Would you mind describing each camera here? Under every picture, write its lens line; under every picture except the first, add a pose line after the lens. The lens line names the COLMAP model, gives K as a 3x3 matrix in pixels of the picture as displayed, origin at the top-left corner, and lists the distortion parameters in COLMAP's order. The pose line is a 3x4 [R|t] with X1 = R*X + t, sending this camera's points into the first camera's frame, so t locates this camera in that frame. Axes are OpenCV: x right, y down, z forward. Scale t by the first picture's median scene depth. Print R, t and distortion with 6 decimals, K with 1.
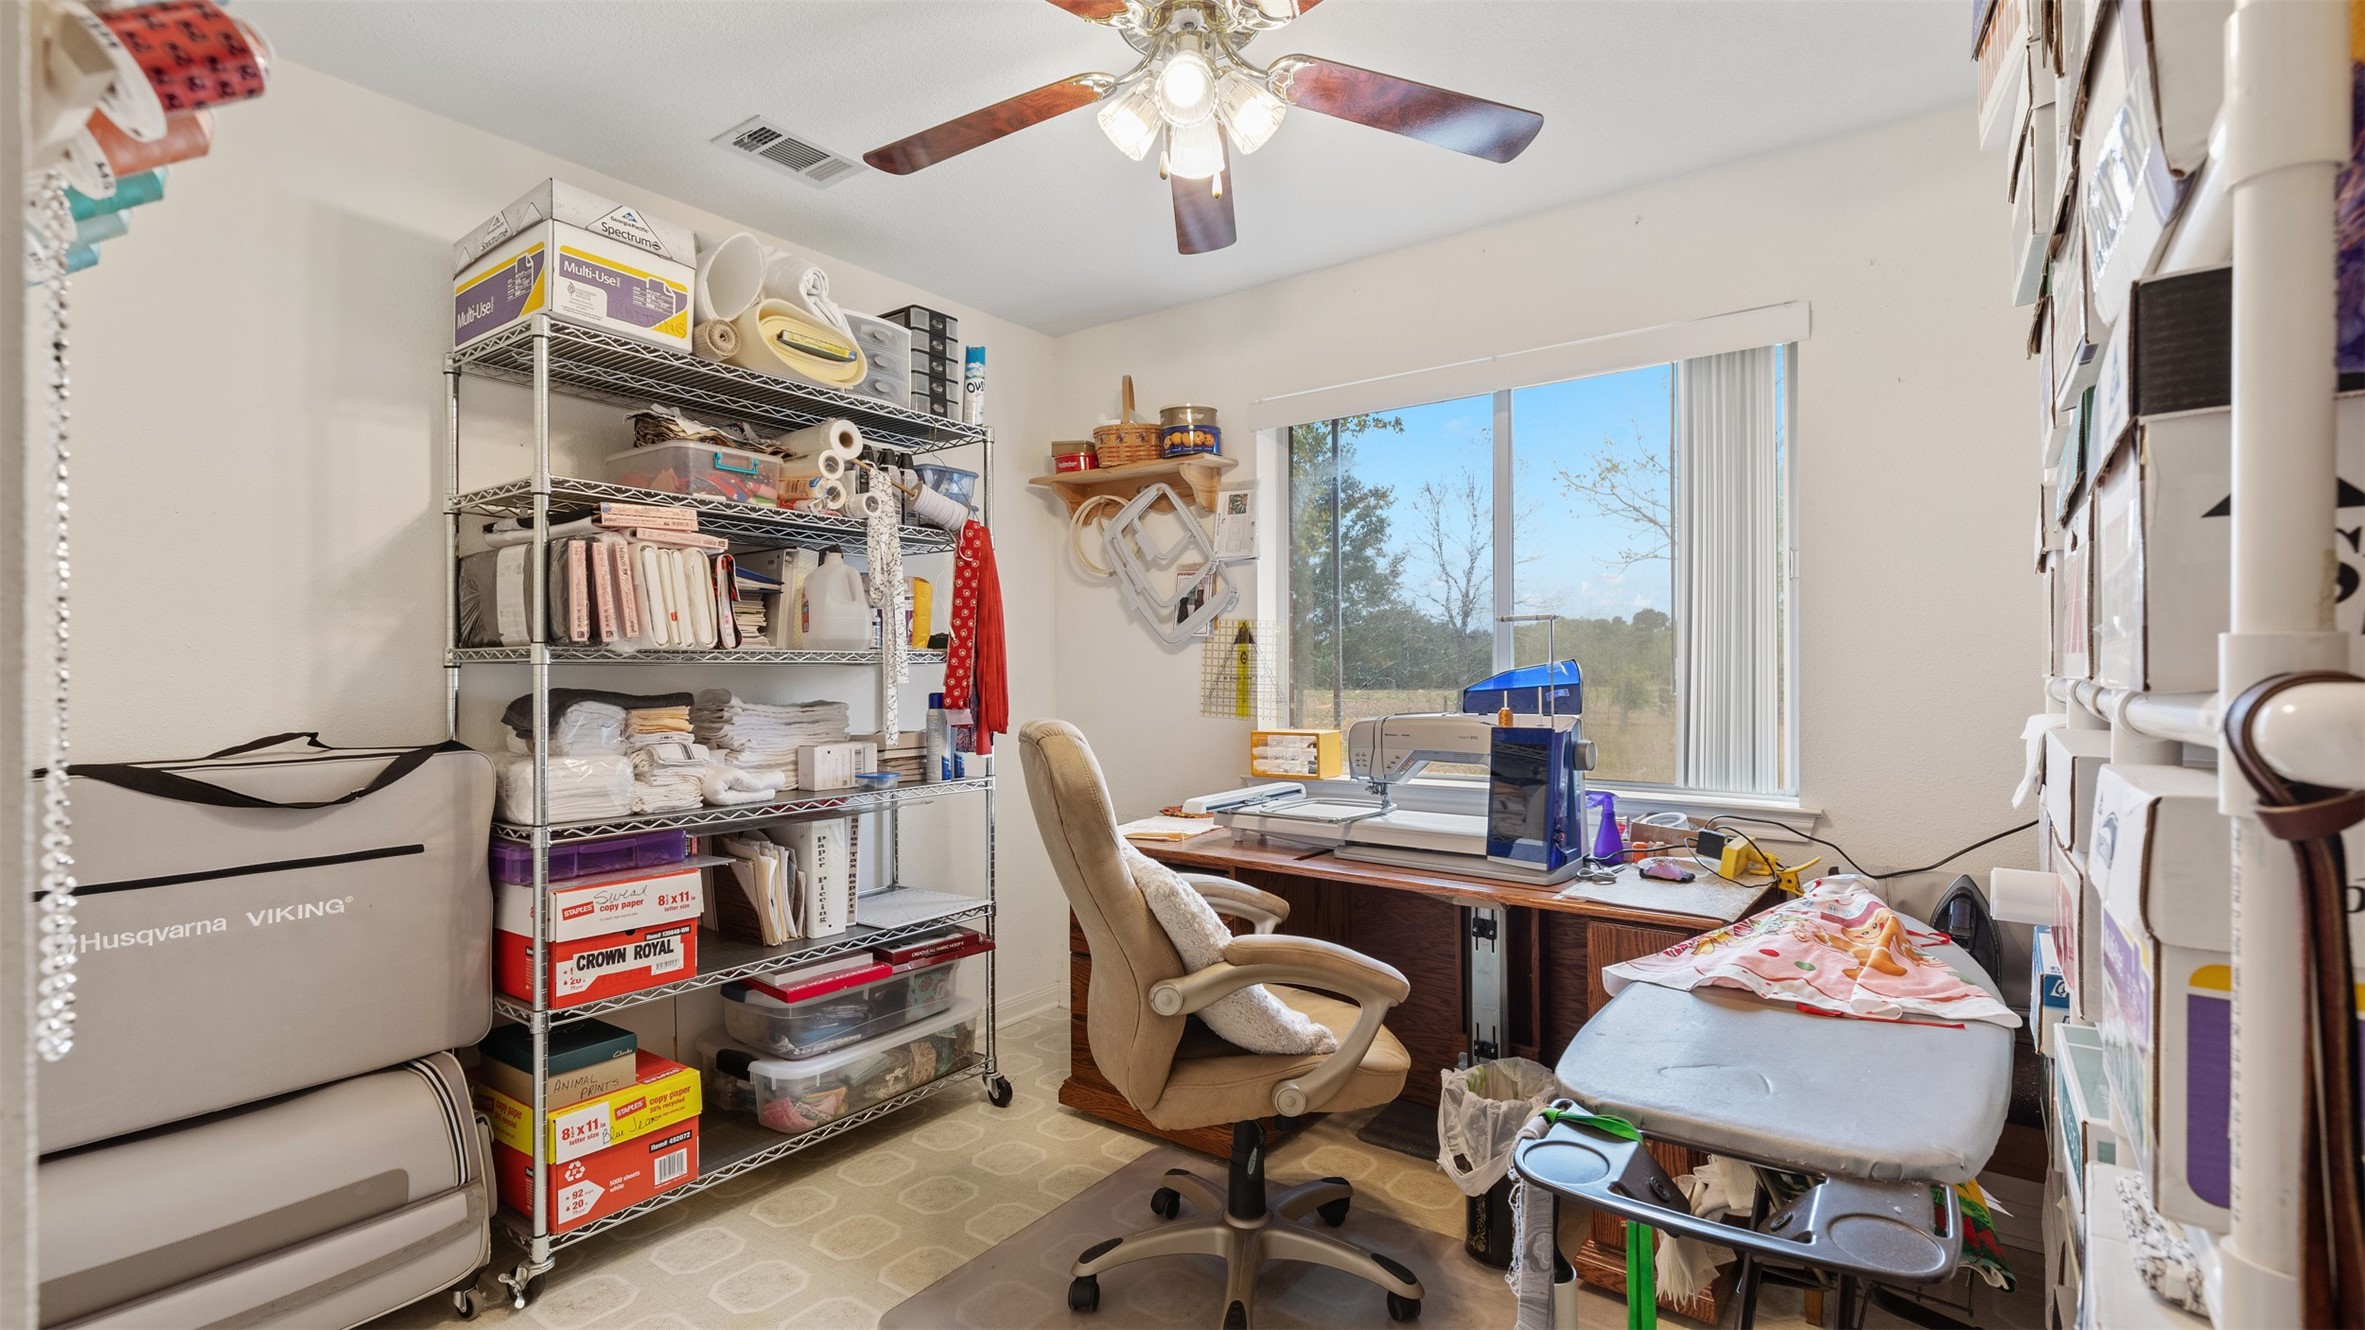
lens RADIAL K [[1085.0, 0, 1187.8], [0, 1085.0, 665.8], [0, 0, 1]] dist [0.016791, -0.001304]
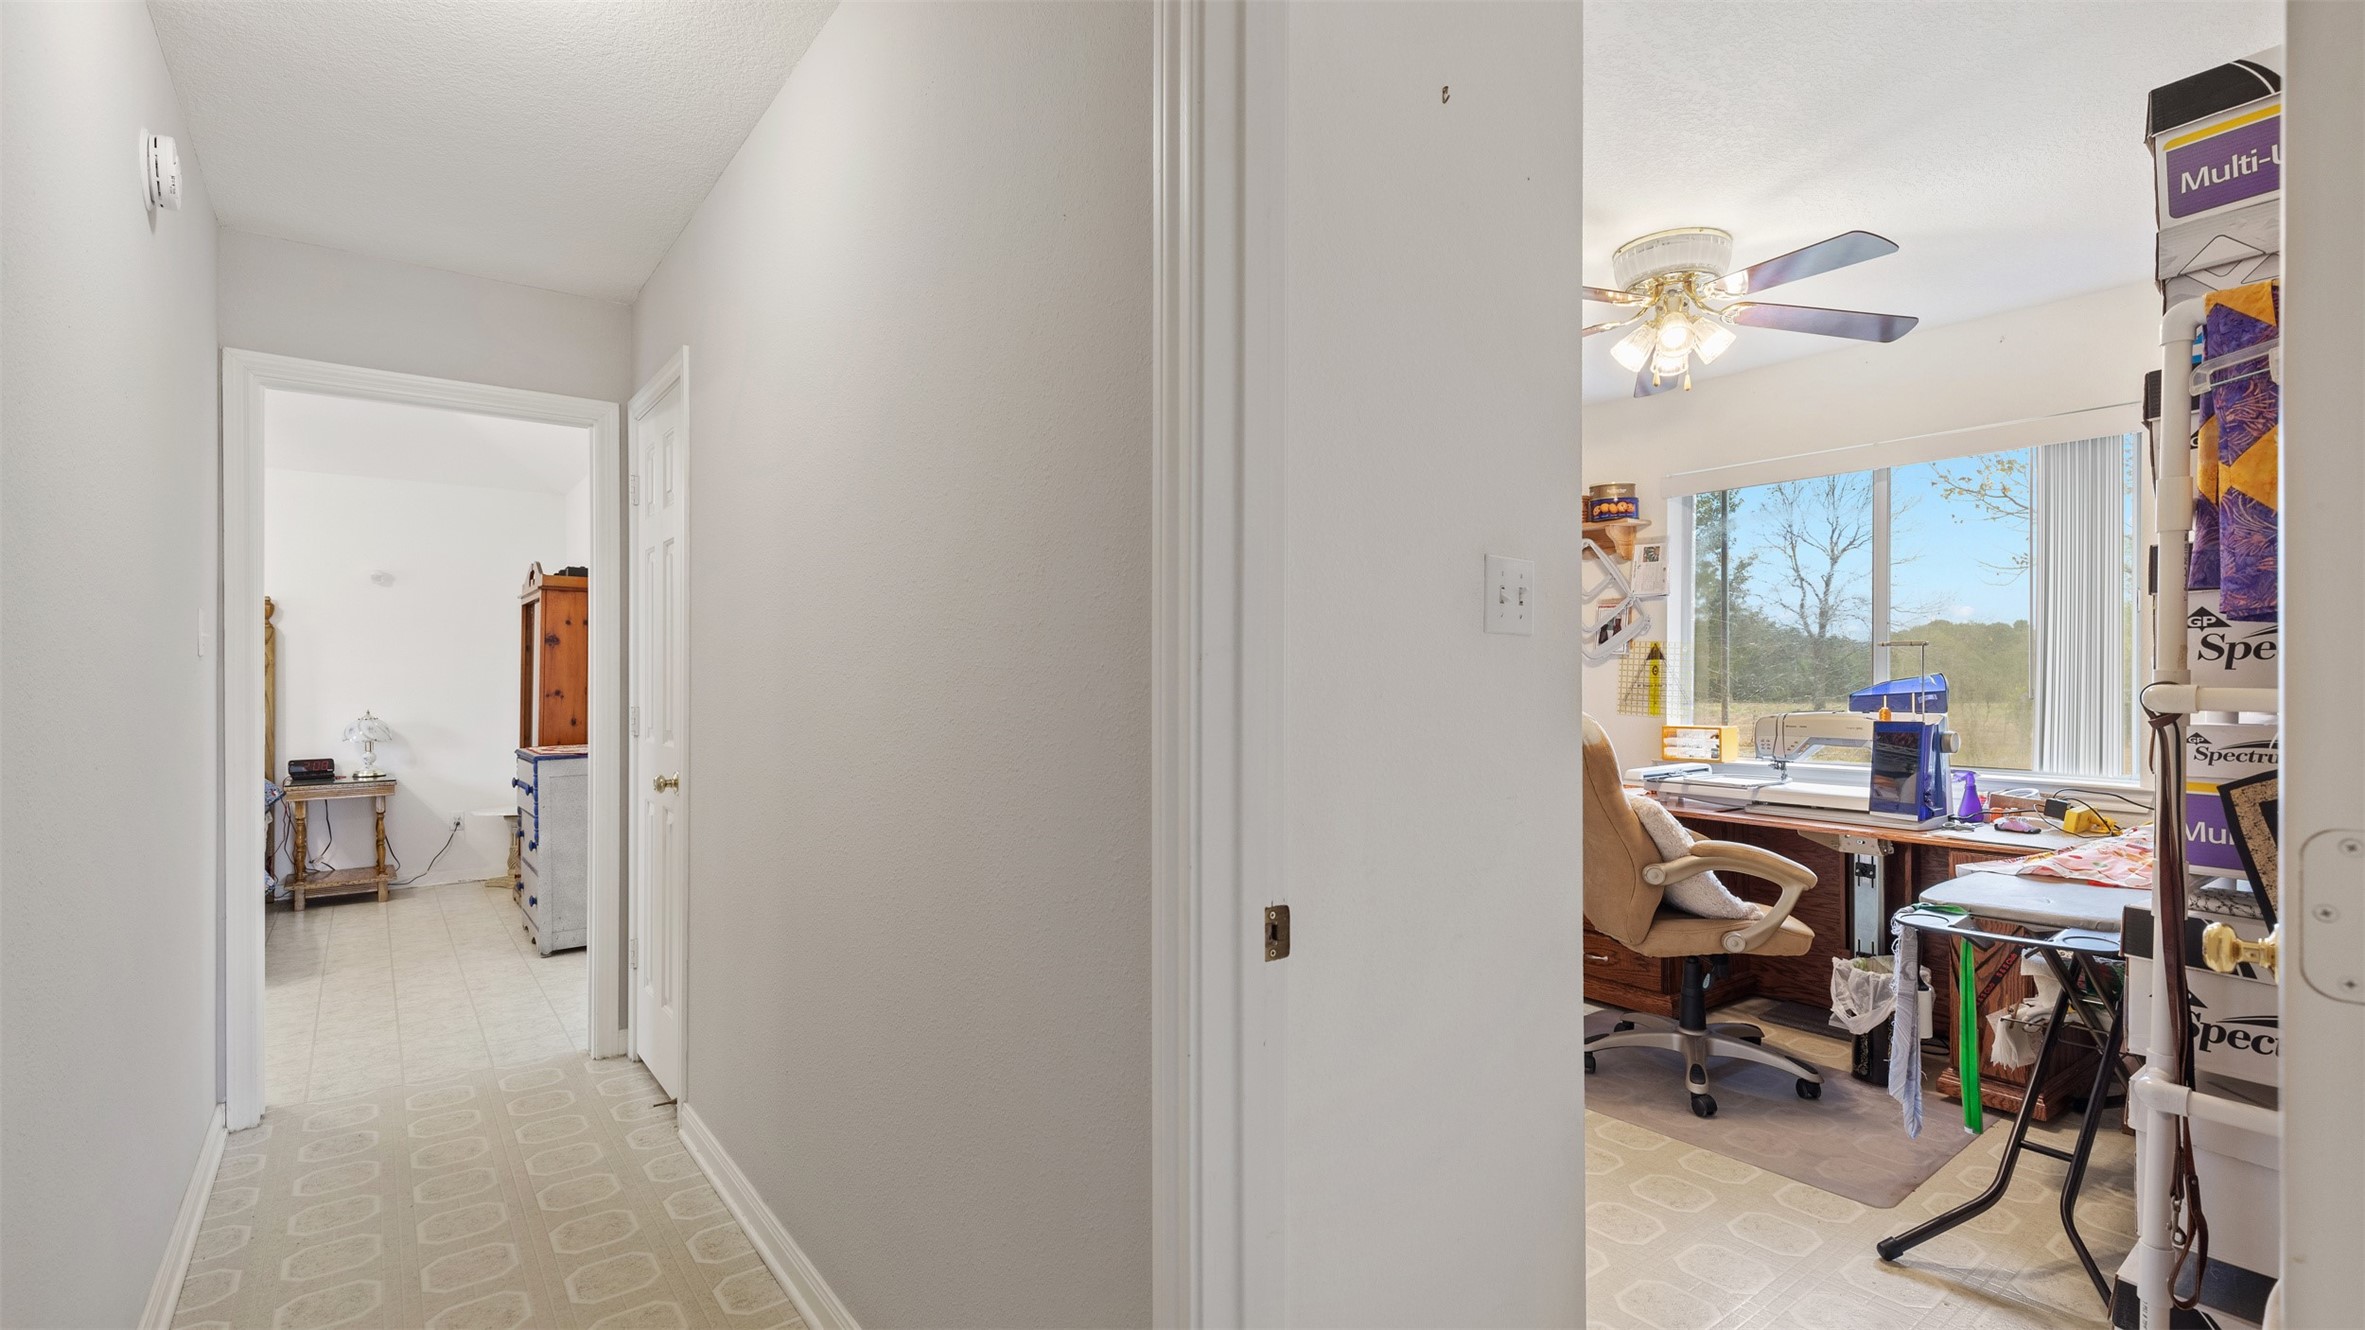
lens RADIAL K [[1085.0, 0, 1183.4], [0, 1085.0, 673.4], [0, 0, 1]] dist [0.016791, -0.001304]
pose [[0.961780, 0.006497, -0.273746, -0.181574], [-0.006556, 0.999978, 0.000701, -0.000909], [0.273745, 0.001120, 0.961802, -0.569399]]
